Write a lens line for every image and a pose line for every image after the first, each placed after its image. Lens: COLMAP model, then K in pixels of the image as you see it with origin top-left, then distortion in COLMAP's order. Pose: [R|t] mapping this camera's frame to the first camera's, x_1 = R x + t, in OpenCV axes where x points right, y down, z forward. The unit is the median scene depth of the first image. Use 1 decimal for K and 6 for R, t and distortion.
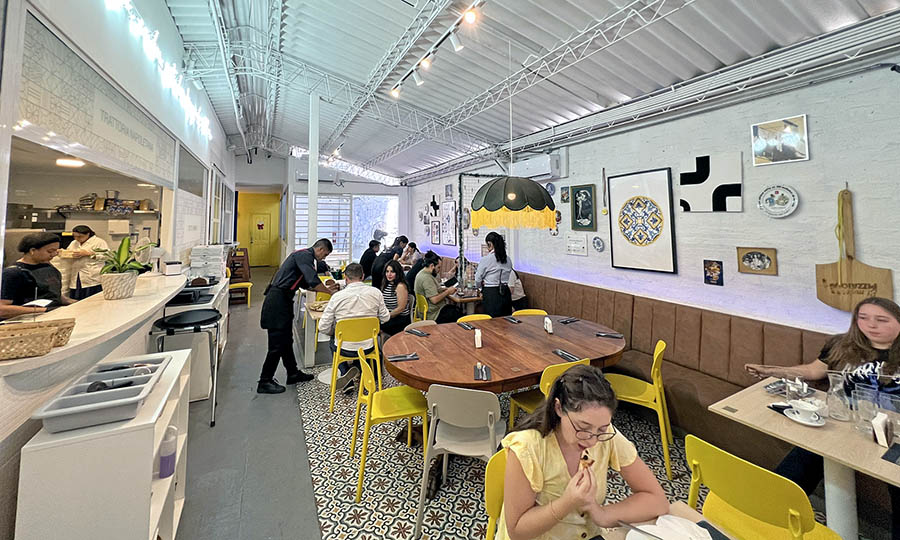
lens RADIAL K [[365.3, 0, 451.5], [0, 365.3, 199.6], [0, 0, 1]] dist [-0.001071, -0.000190]
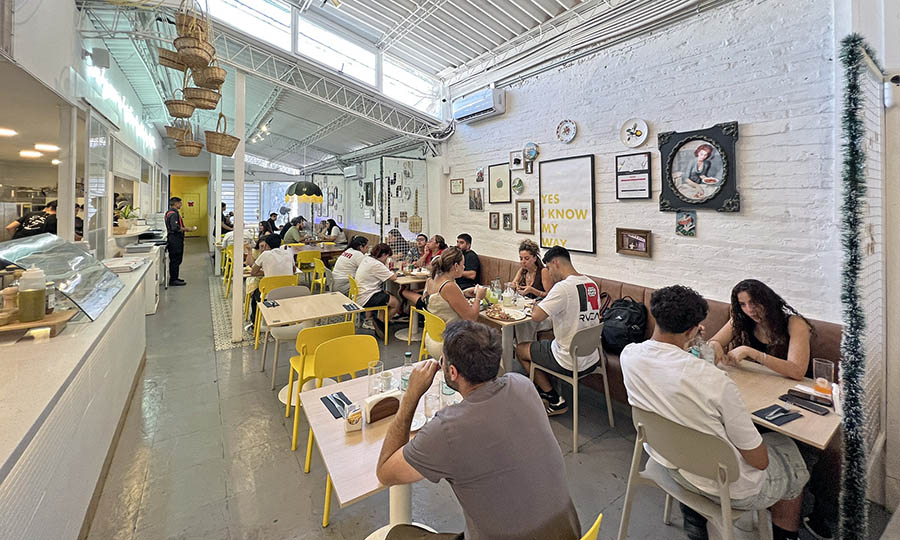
lens RADIAL K [[365.3, 0, 451.5], [0, 365.3, 199.6], [0, 0, 1]] dist [-0.001071, -0.000190]
pose [[0.990751, 0.008450, 0.135429, 0.488796], [-0.015591, 0.998538, 0.051756, -0.050377], [-0.134793, -0.053389, 0.989434, -0.907015]]
